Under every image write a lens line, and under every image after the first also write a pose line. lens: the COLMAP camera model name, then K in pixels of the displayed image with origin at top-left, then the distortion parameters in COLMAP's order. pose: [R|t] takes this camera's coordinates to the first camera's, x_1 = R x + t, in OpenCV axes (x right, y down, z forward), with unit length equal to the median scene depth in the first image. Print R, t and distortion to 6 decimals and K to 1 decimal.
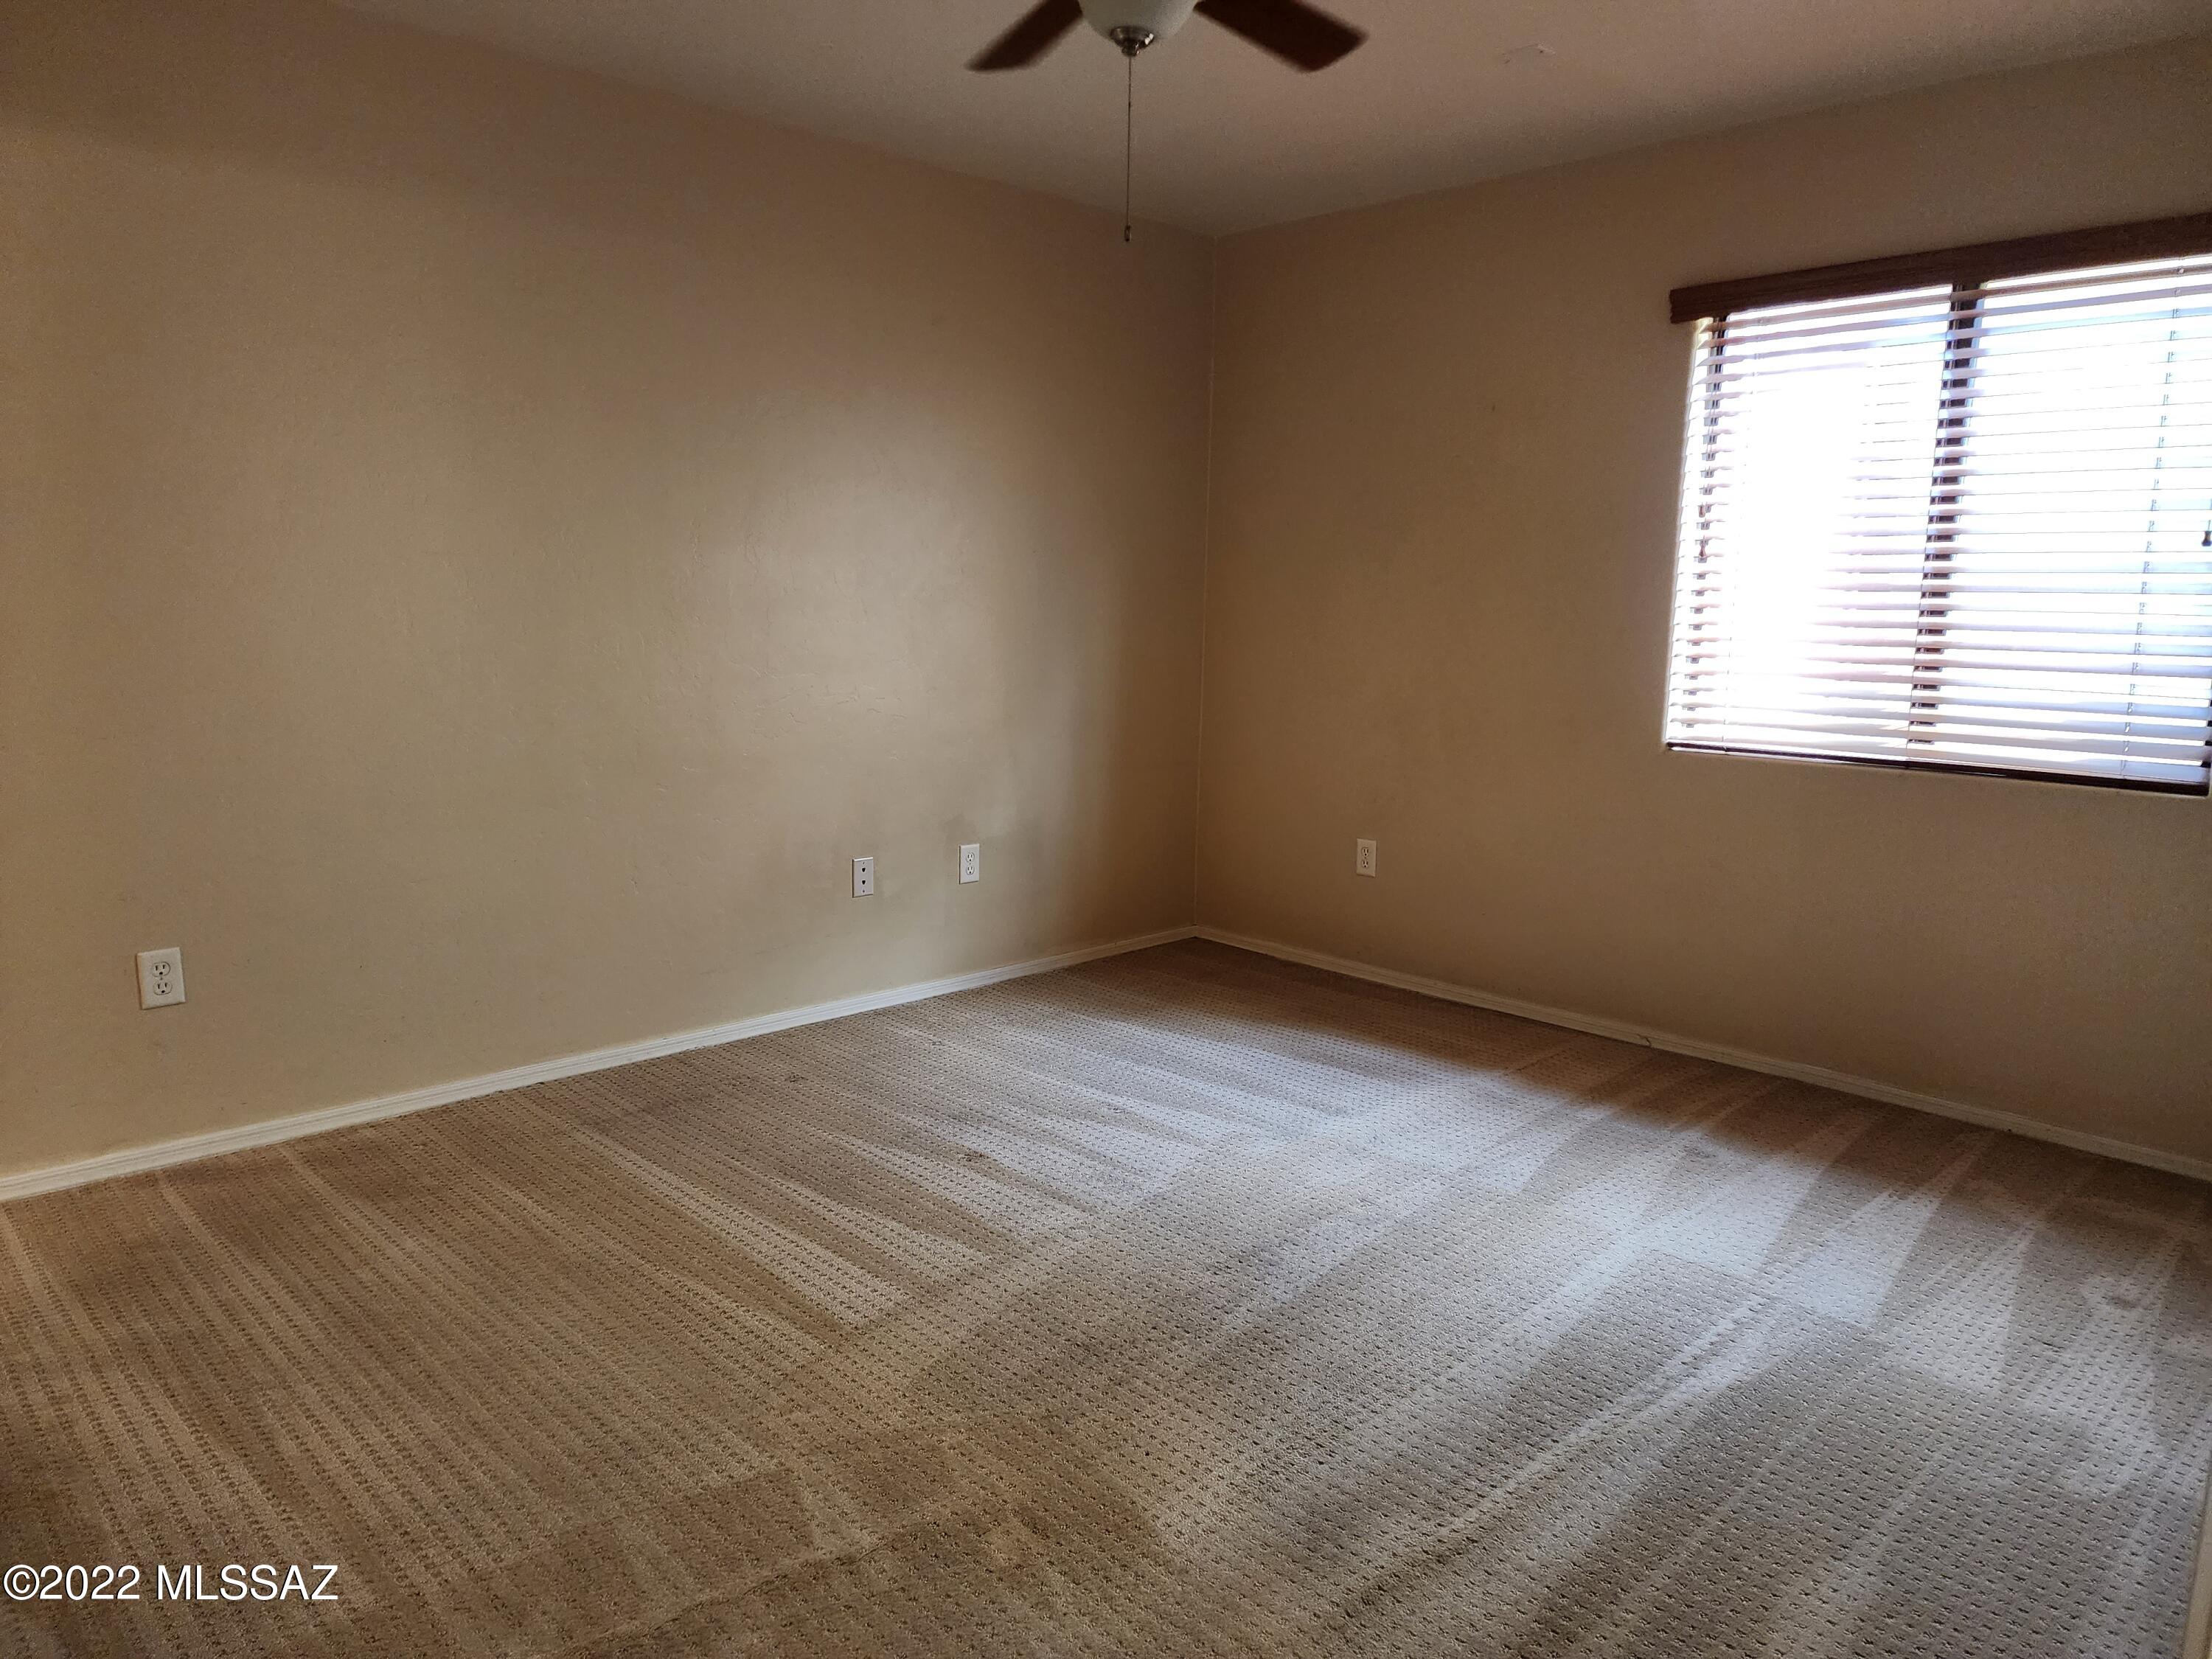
lens RADIAL K [[1476.0, 0, 1117.0], [0, 1476.0, 832.3], [0, 0, 1]] dist [0.039108, -0.004734]
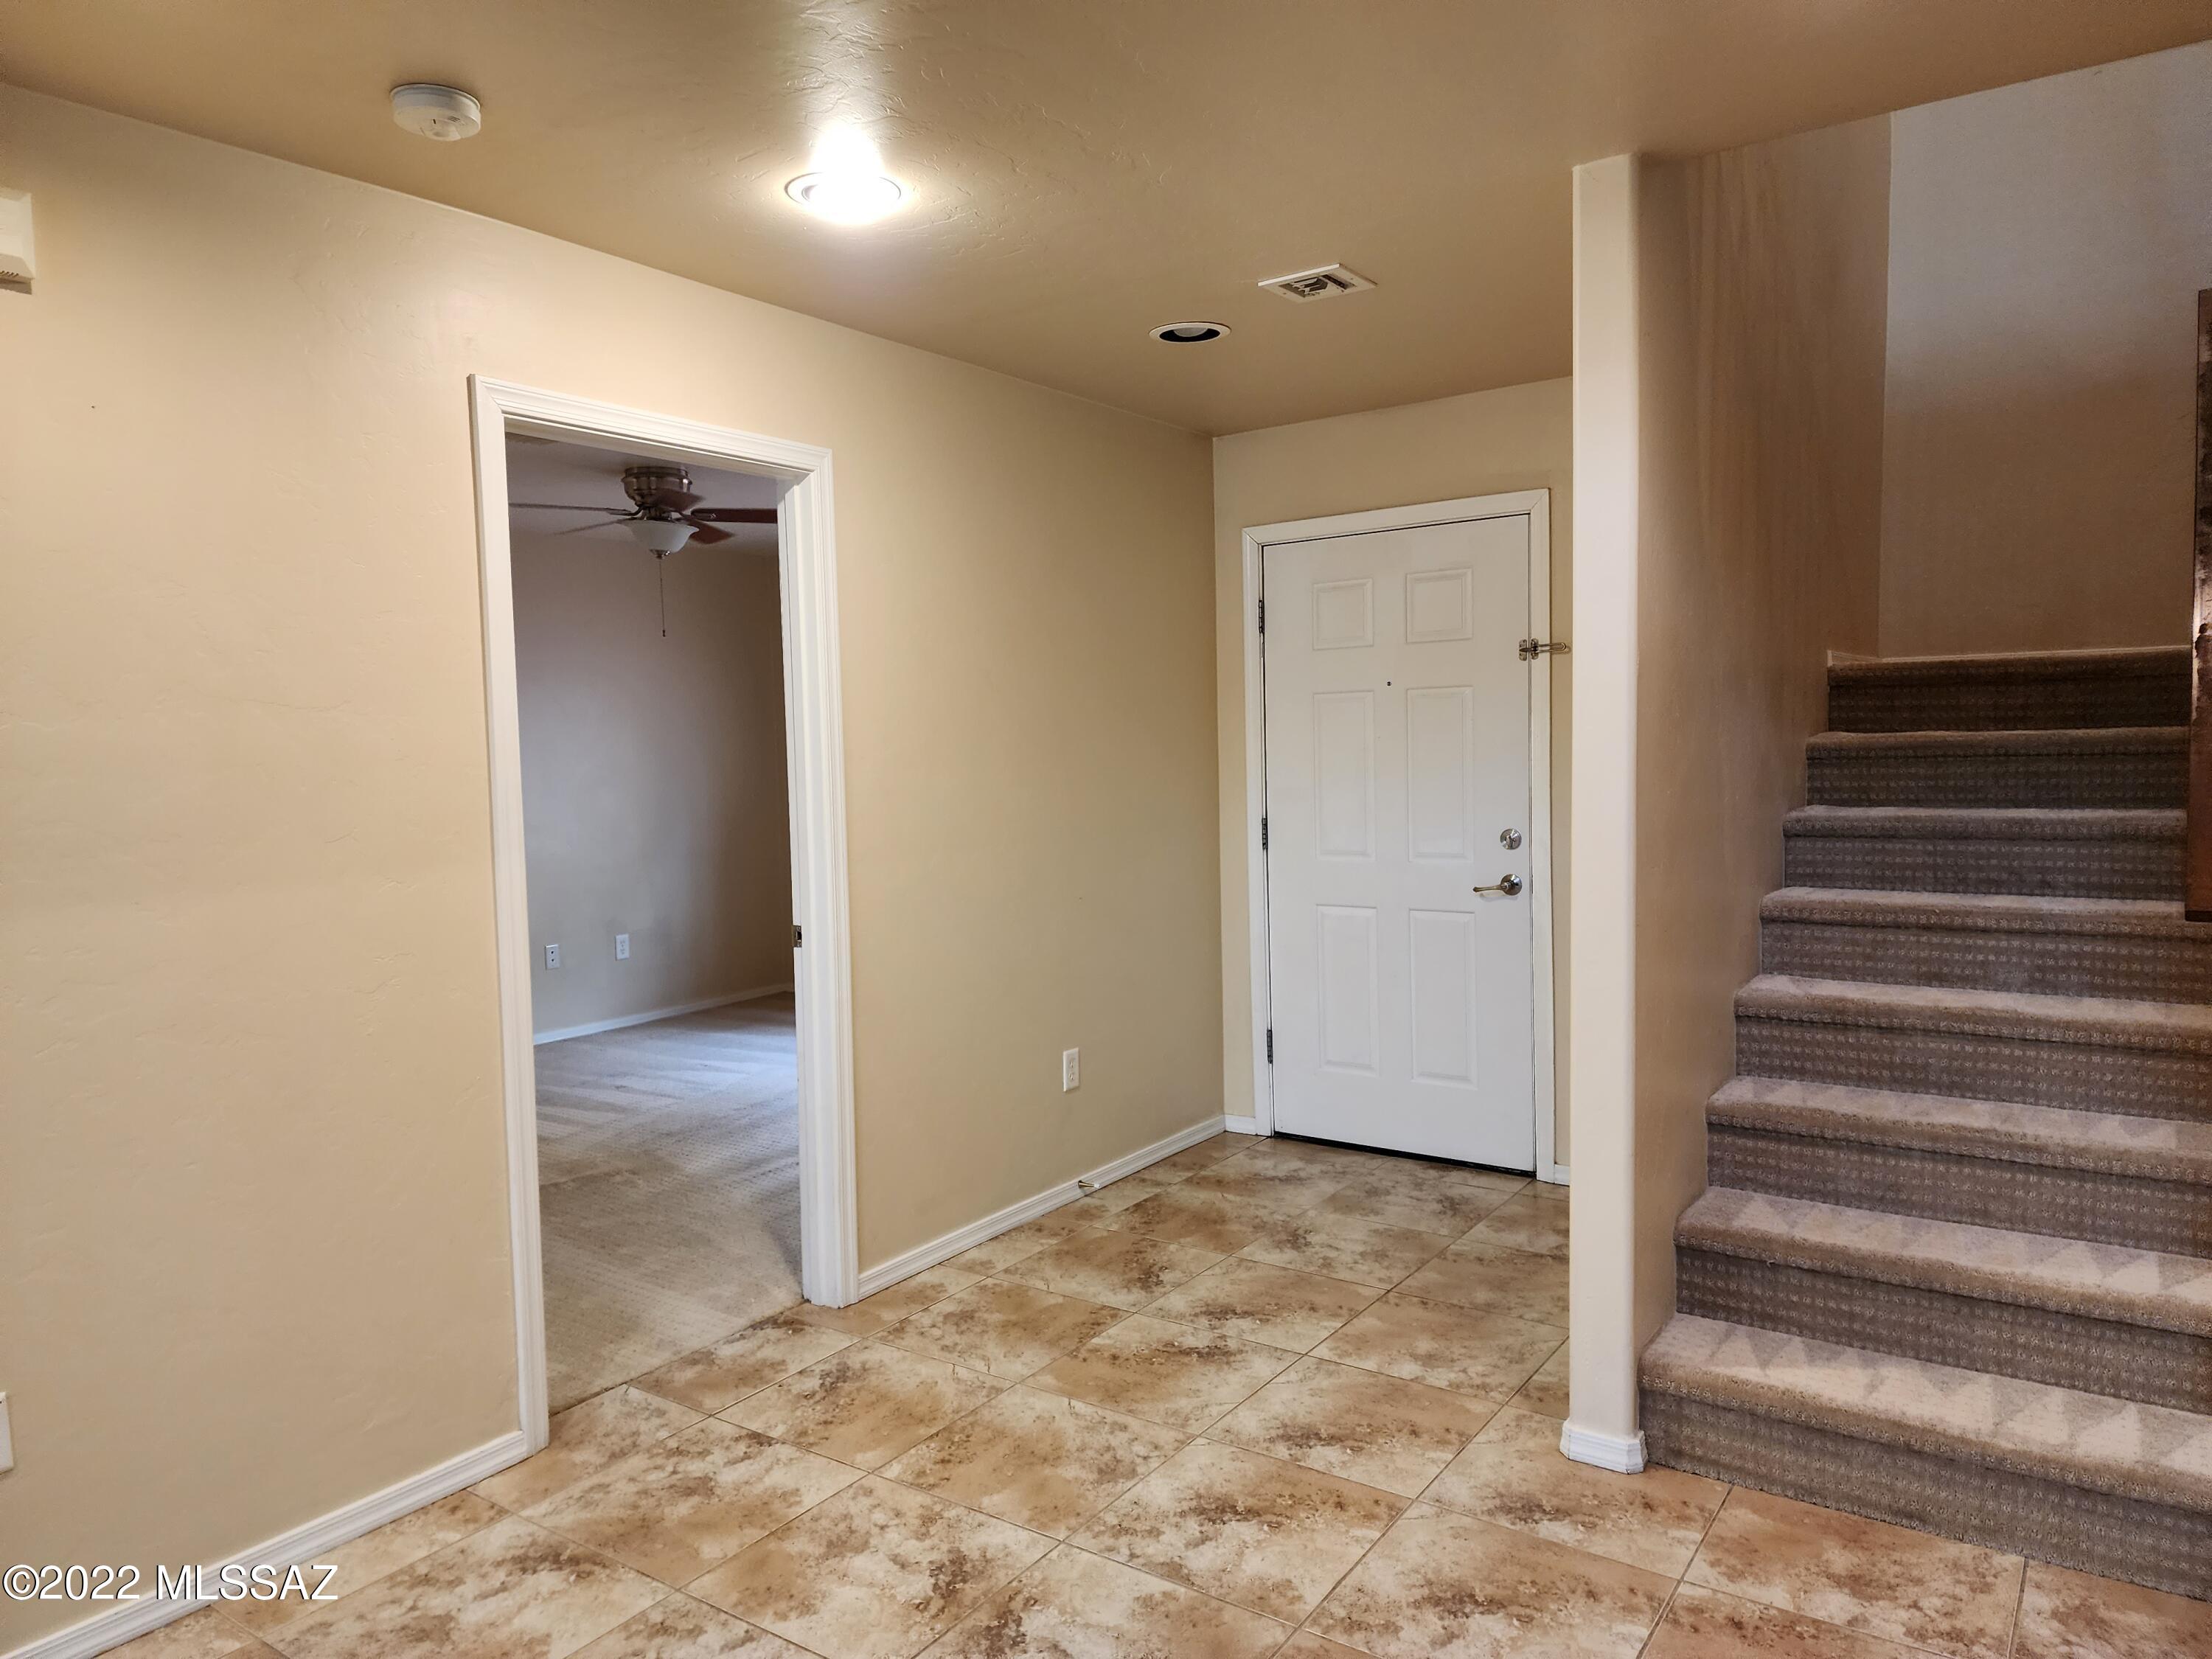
lens RADIAL K [[1476.0, 0, 1117.0], [0, 1476.0, 832.3], [0, 0, 1]] dist [0.039108, -0.004734]
pose [[0.979455, -0.057679, 0.193236, 0.168769], [0.075640, 0.993342, -0.086891, 0.105983], [-0.186937, 0.099723, 0.977297, -0.953377]]
